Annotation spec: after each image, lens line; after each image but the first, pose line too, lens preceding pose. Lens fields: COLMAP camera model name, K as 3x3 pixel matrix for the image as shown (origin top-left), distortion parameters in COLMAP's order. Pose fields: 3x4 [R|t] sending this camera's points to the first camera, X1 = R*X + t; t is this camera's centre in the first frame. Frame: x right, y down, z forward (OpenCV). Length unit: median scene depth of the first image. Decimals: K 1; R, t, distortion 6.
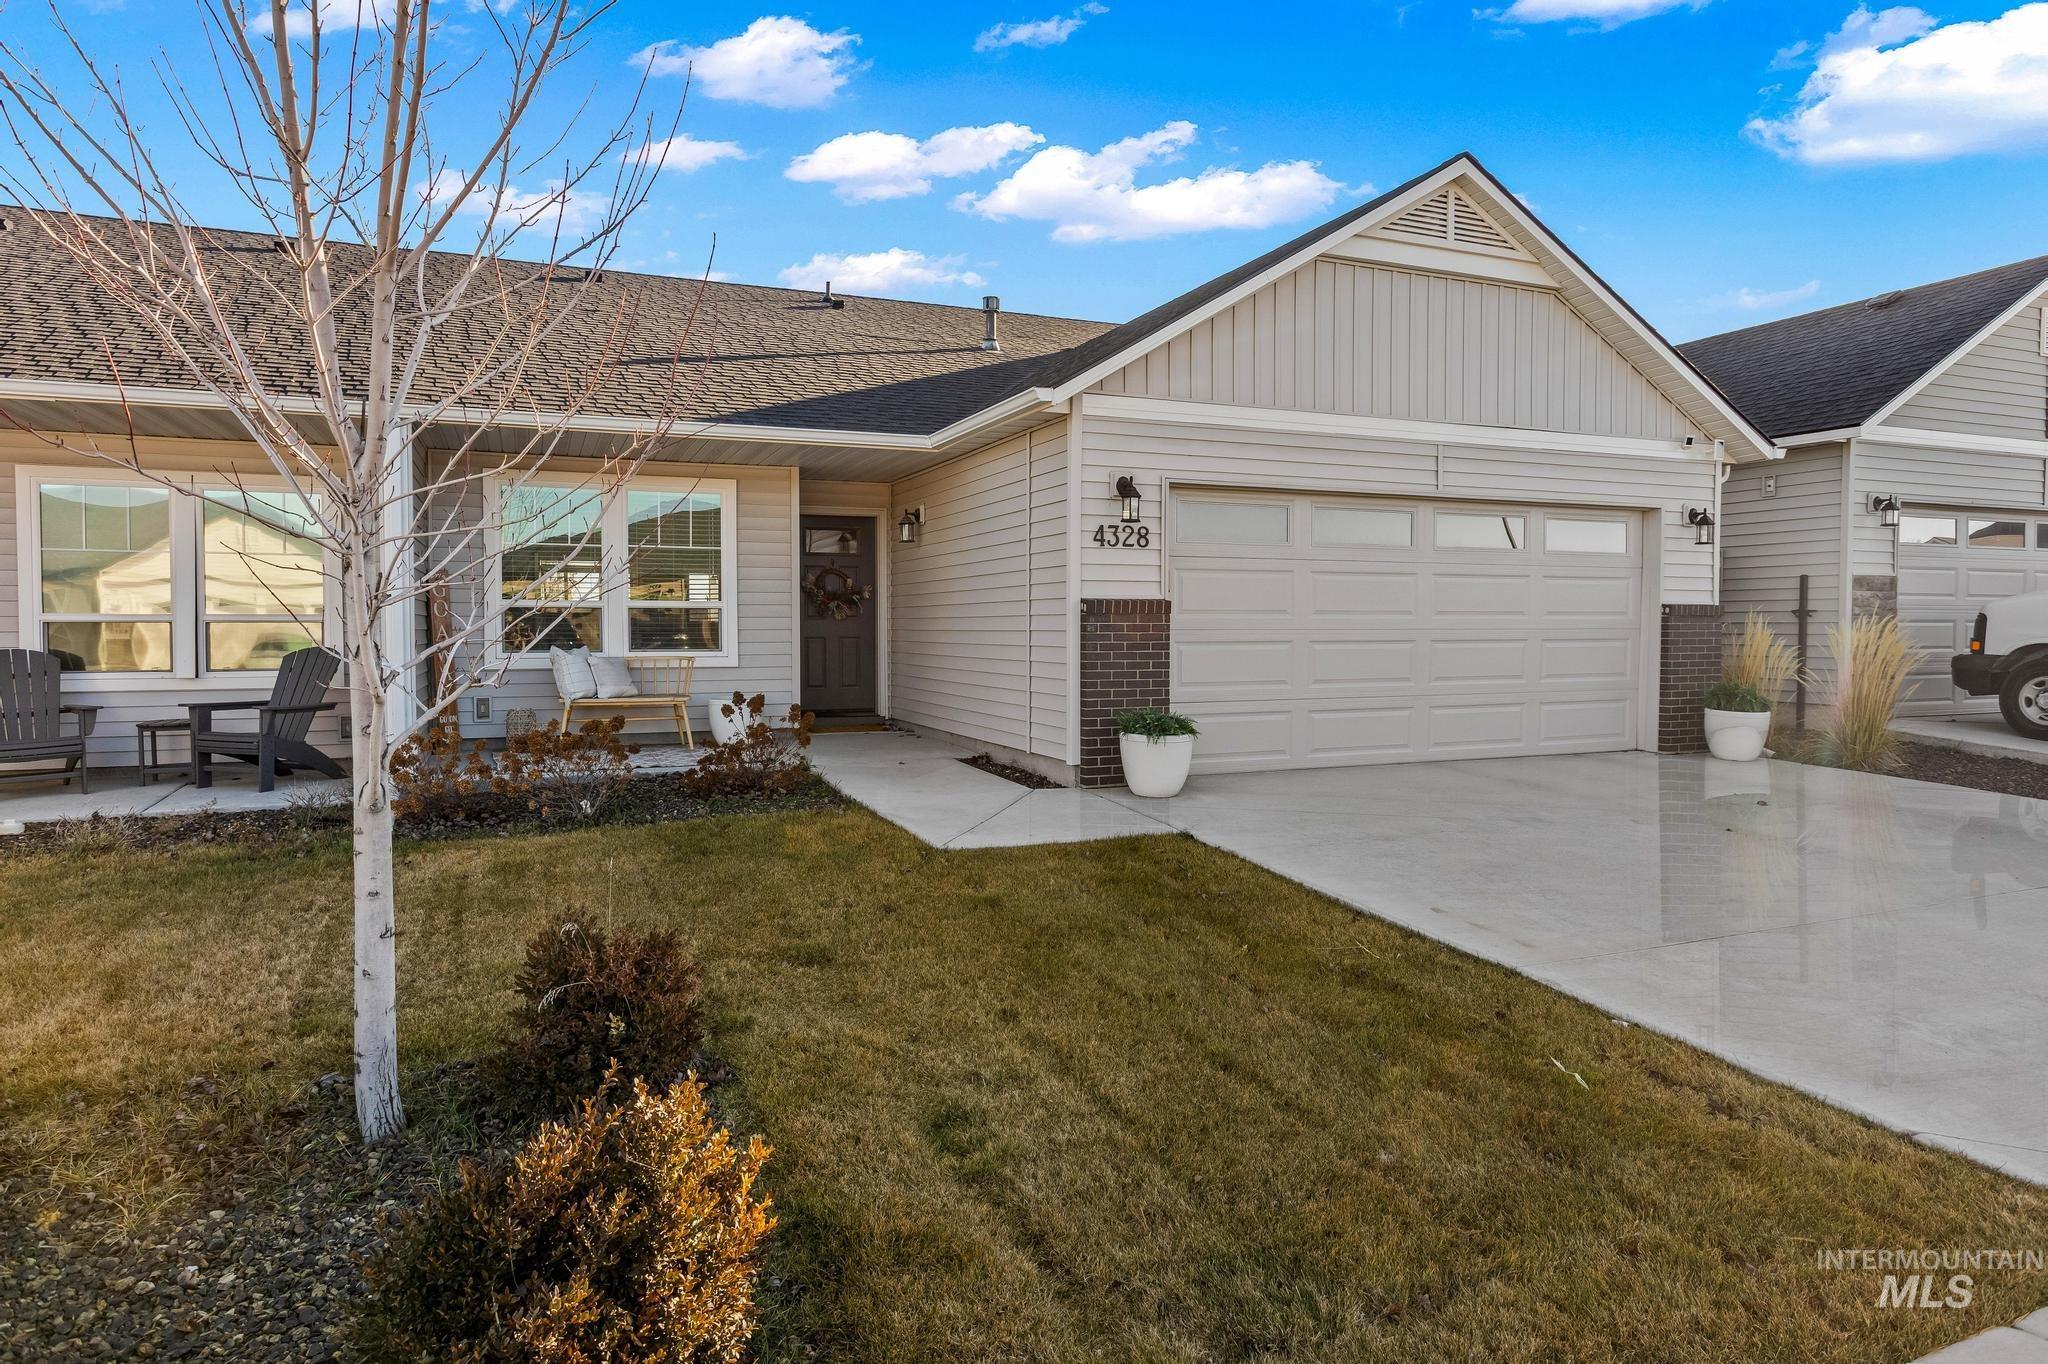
lens RADIAL K [[943.7, 0, 1023.4], [0, 943.7, 645.8], [0, 0, 1]] dist [-0.002680, 0.000318]
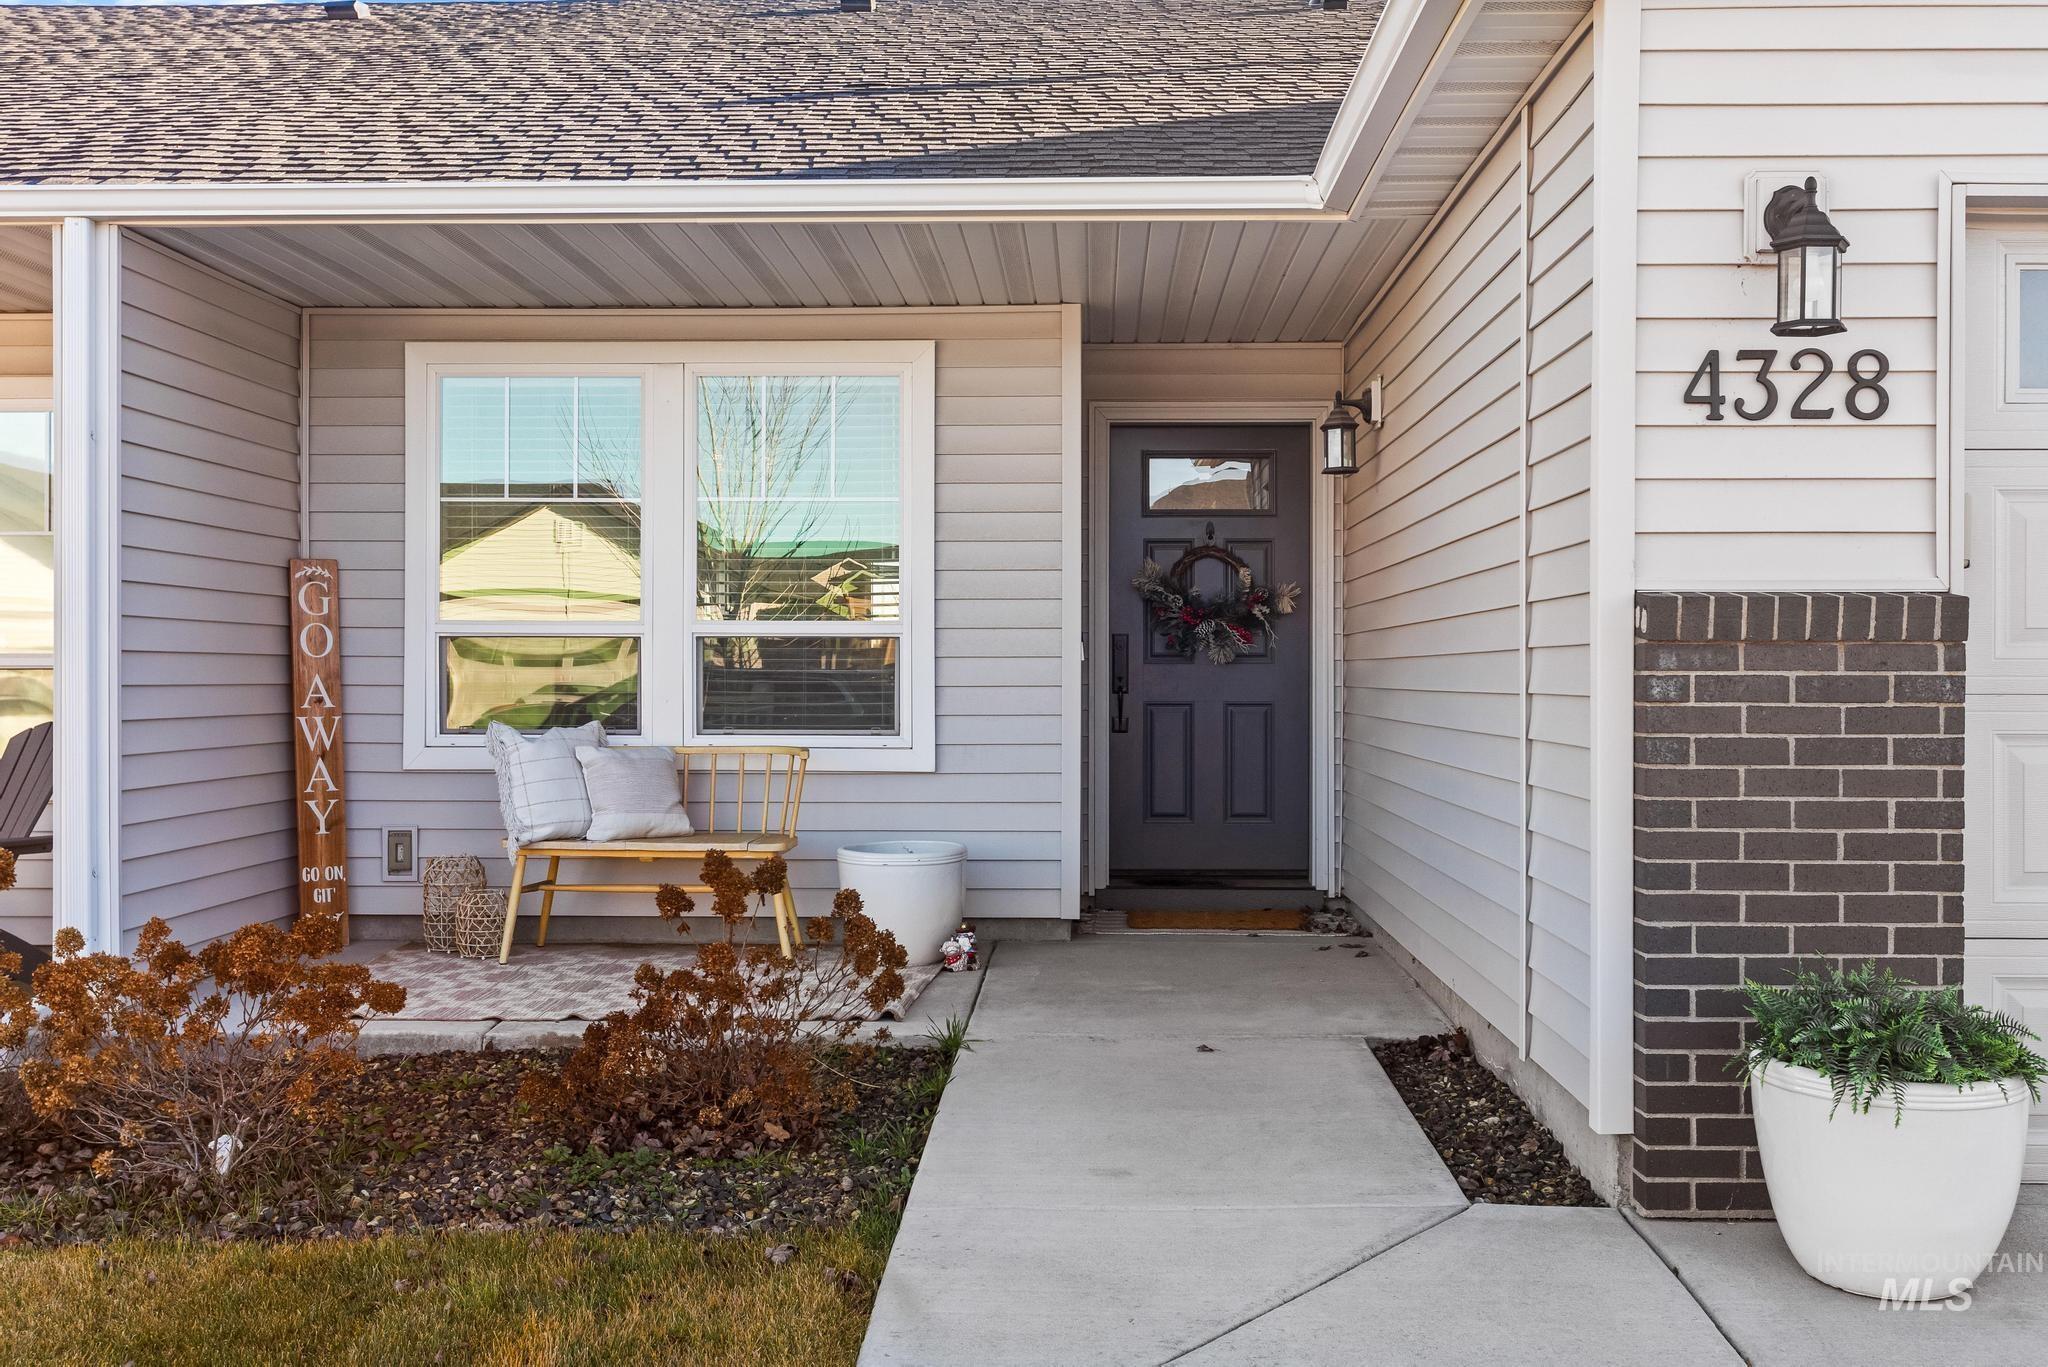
lens RADIAL K [[1903.7, 0, 1031.6], [0, 1903.7, 676.3], [0, 0, 1]] dist [0.004020, -0.005050]
pose [[0.927912, 0.001057, -0.372797, 0.106718], [-0.008855, 0.999776, -0.019207, -0.008750], [0.372693, 0.021124, 0.927714, 0.343058]]
